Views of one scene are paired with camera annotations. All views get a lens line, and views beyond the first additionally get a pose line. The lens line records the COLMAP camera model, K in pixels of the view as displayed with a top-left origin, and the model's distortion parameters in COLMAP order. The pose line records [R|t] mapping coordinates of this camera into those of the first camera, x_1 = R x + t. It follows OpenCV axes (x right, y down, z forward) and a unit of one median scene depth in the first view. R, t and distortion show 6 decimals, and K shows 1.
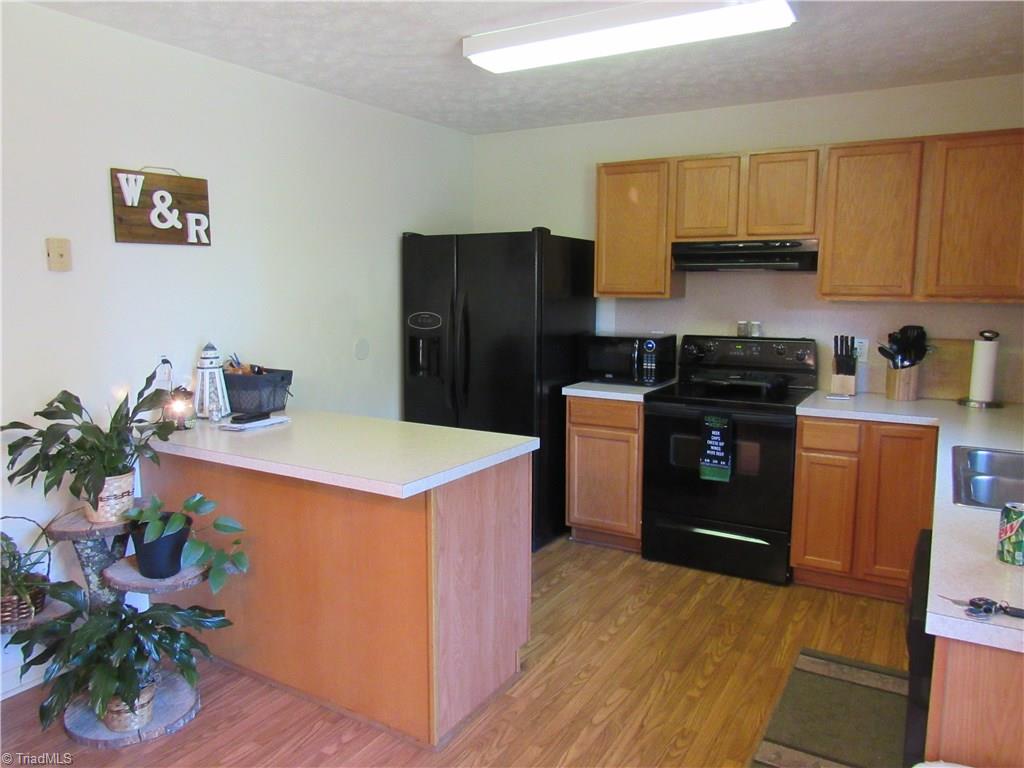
lens RADIAL K [[734.5, 0, 515.9], [0, 734.5, 383.1], [0, 0, 1]] dist [-0.031960, 0.012138]
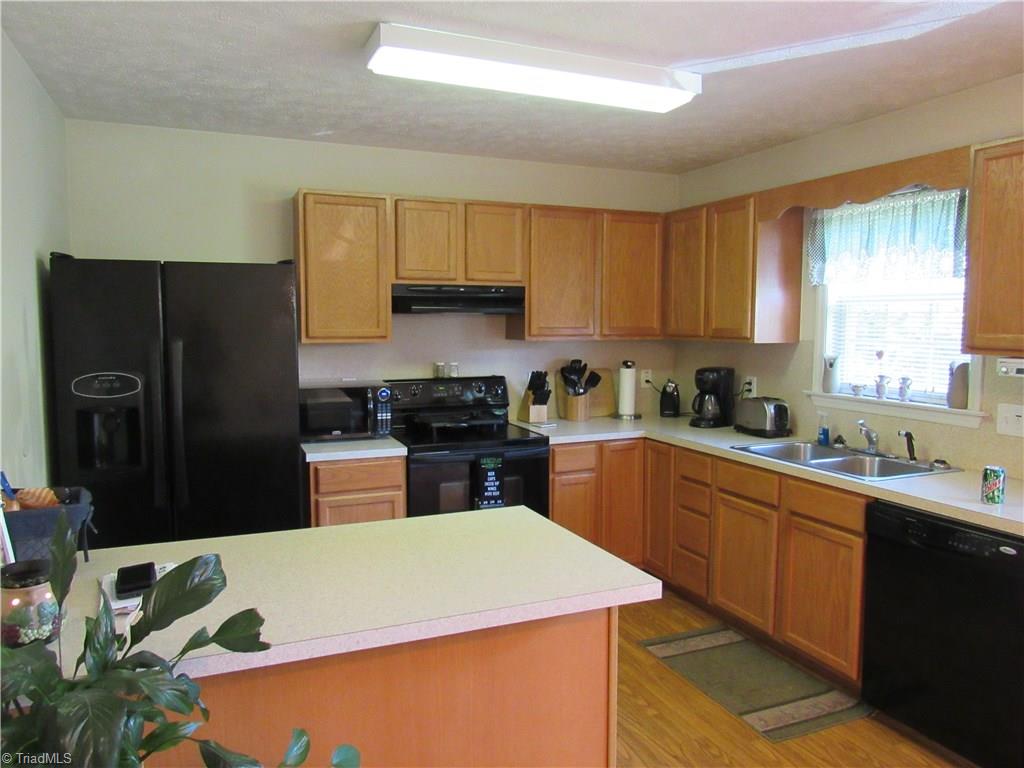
lens RADIAL K [[734.5, 0, 514.7], [0, 734.5, 384.1], [0, 0, 1]] dist [-0.031960, 0.012138]
pose [[0.593161, -0.072218, 0.801838, -0.515673], [0.106862, 0.994218, 0.010494, -0.062856], [-0.797960, 0.079461, 0.597449, 0.356802]]
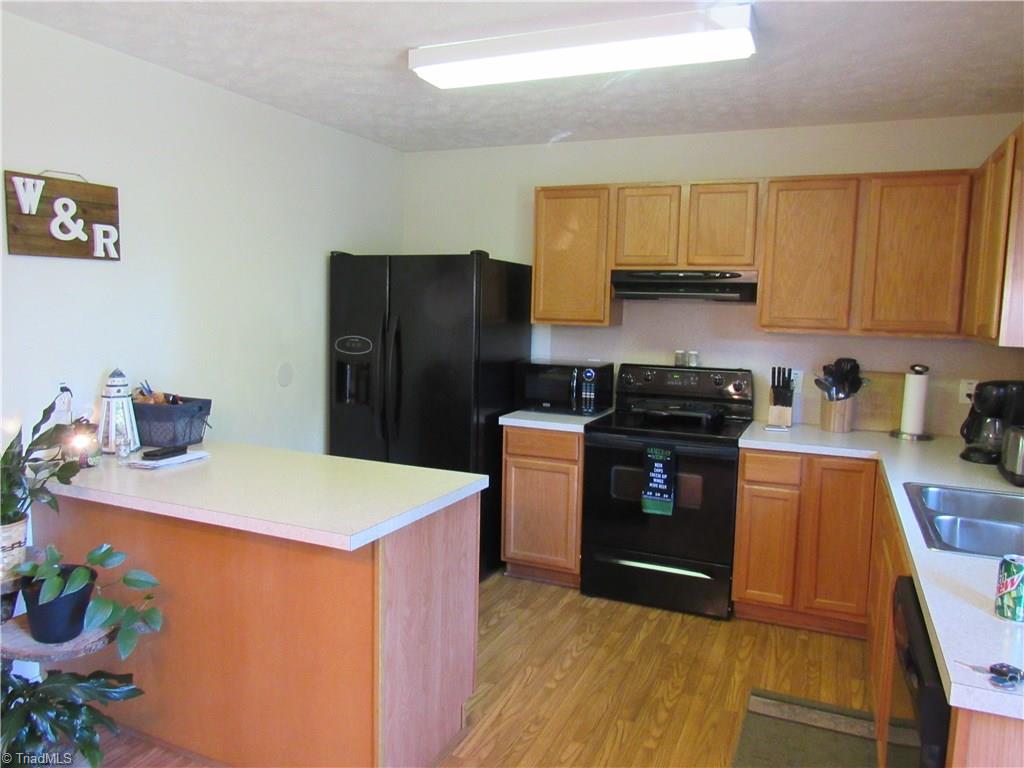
lens RADIAL K [[734.5, 0, 515.1], [0, 734.5, 384.0], [0, 0, 1]] dist [-0.031960, 0.012138]
pose [[0.992571, 0.009020, 0.121334, -0.037494], [-0.005975, 0.999659, -0.025436, -0.014474], [-0.121522, 0.024522, 0.992286, 0.047917]]
